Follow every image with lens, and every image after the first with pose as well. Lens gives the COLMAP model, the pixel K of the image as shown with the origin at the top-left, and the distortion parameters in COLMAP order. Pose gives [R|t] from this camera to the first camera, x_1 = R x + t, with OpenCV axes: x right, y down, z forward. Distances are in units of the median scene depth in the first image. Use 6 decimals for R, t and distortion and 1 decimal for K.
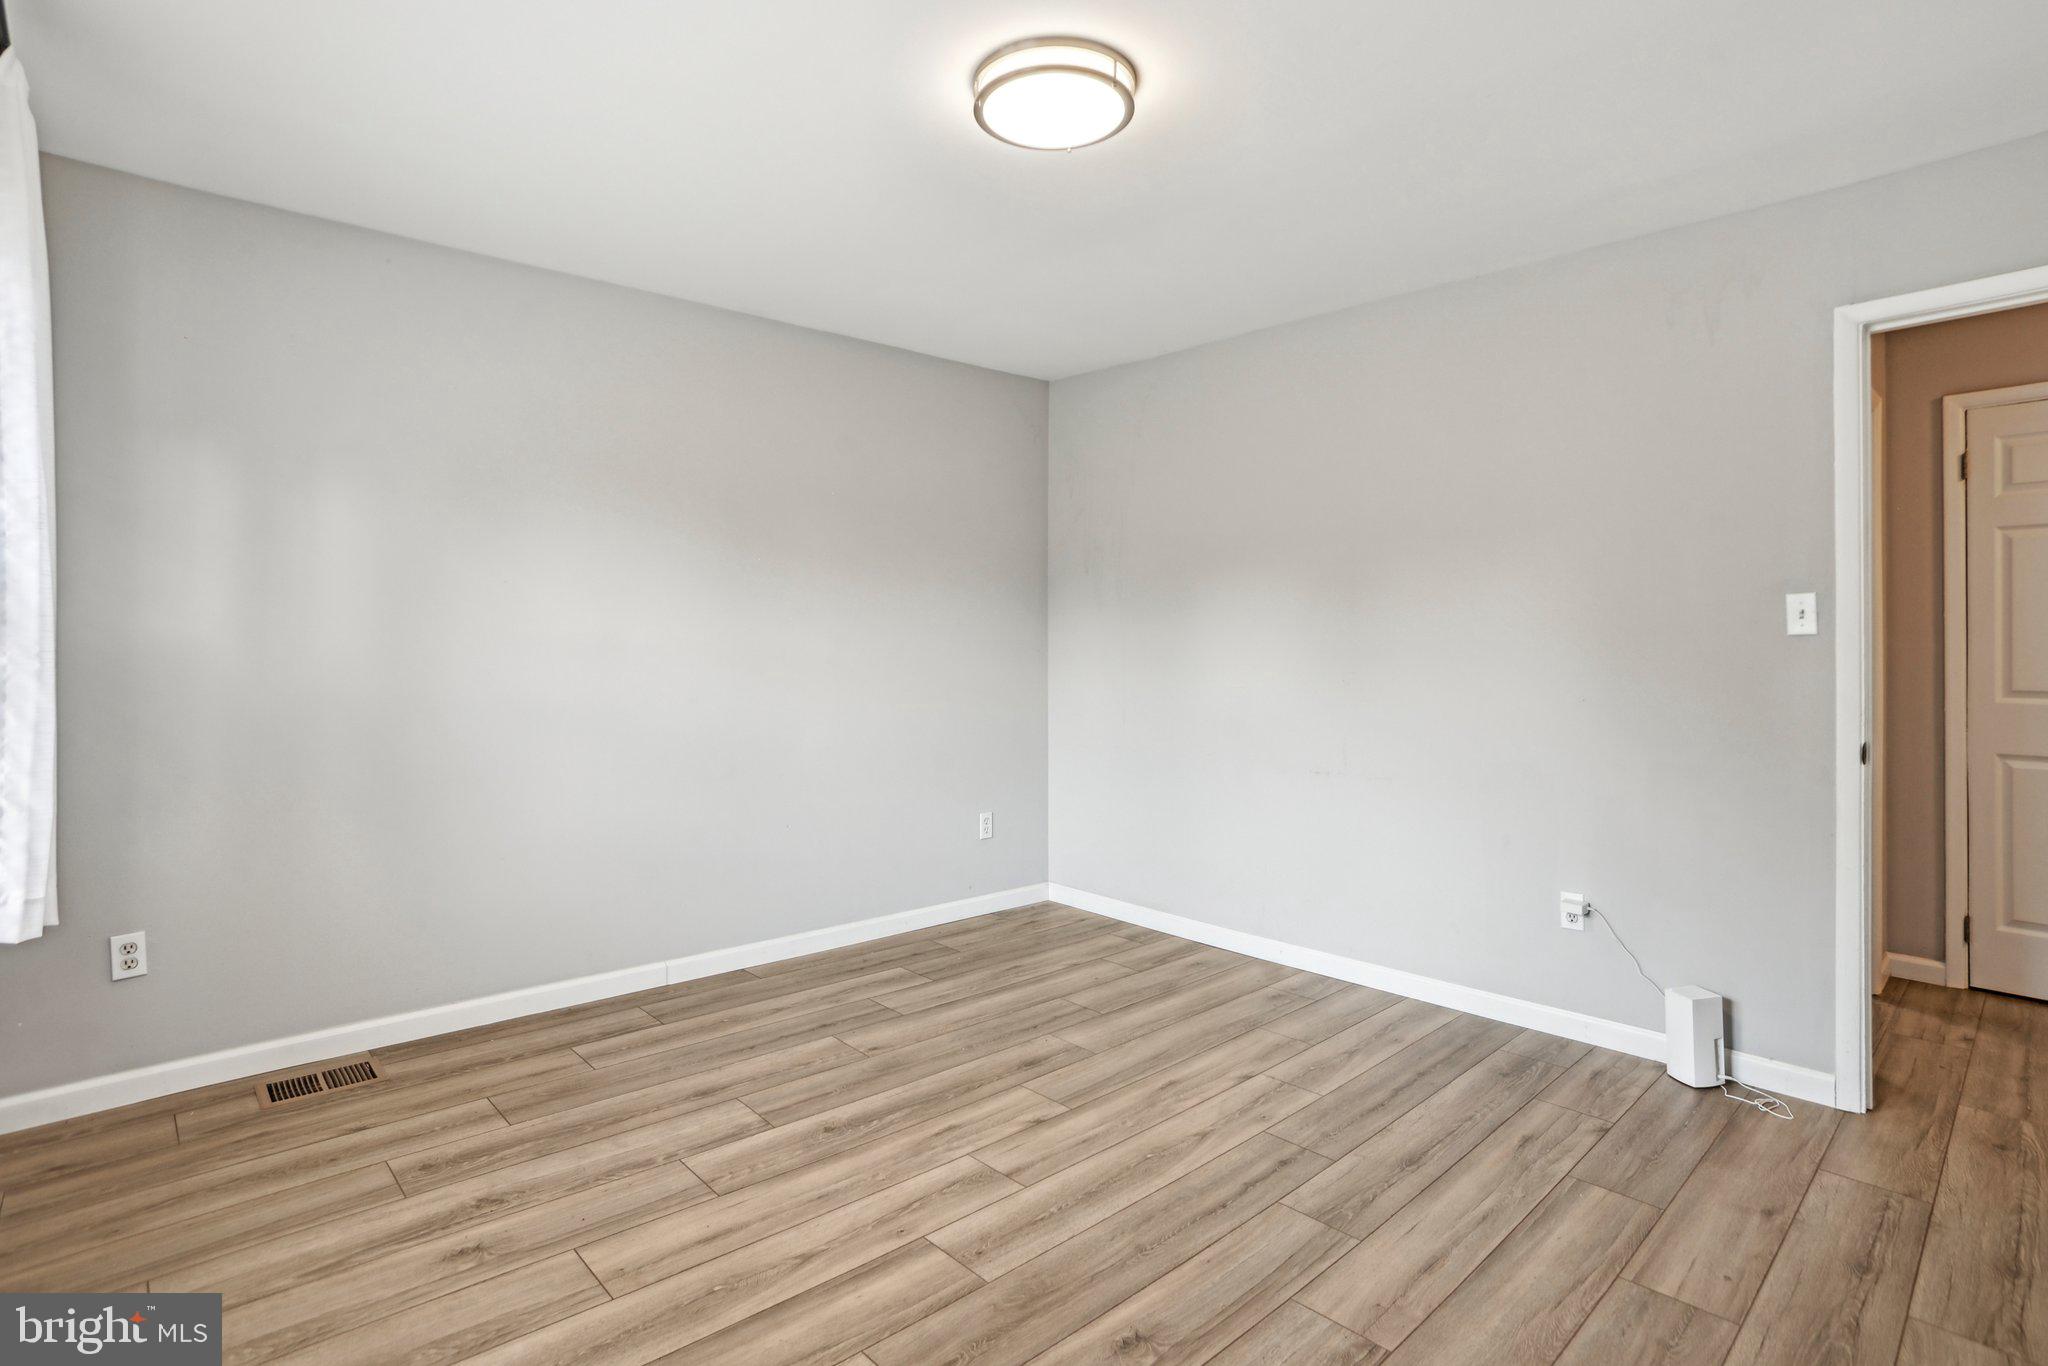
lens RADIAL K [[1020.0, 0, 1013.5], [0, 1020.0, 665.6], [0, 0, 1]] dist [-0.033824, 0.007825]
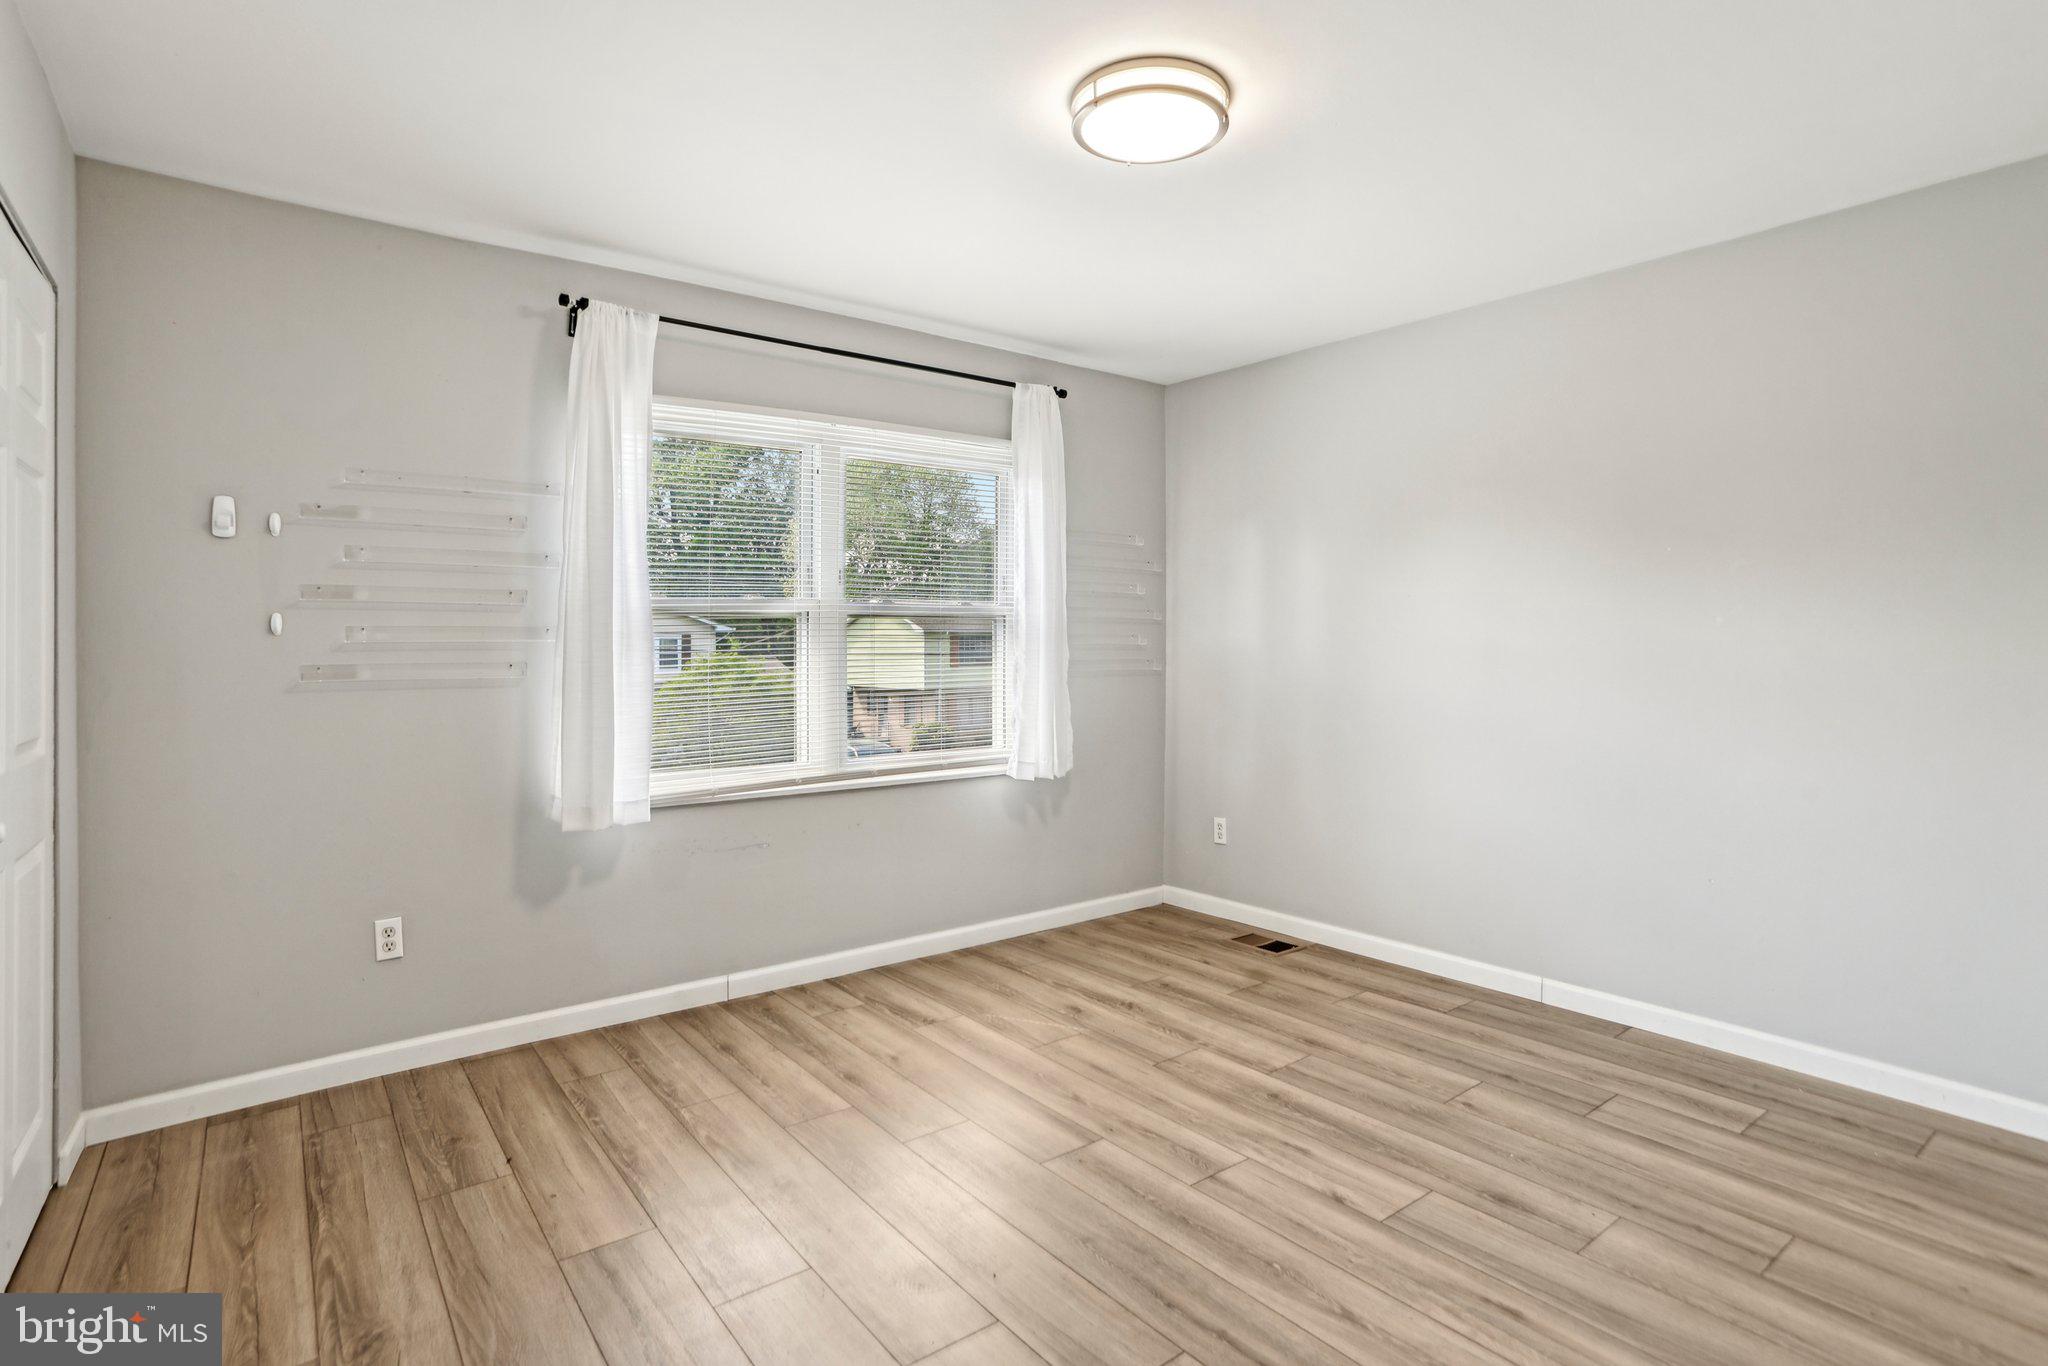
lens RADIAL K [[1020.0, 0, 1010.5], [0, 1020.0, 673.3], [0, 0, 1]] dist [-0.033824, 0.007825]
pose [[-0.075362, 0.016370, -0.997022, 0.804932], [-0.025616, 0.999503, 0.018347, -0.000651], [0.996827, 0.026923, -0.074905, 0.707852]]
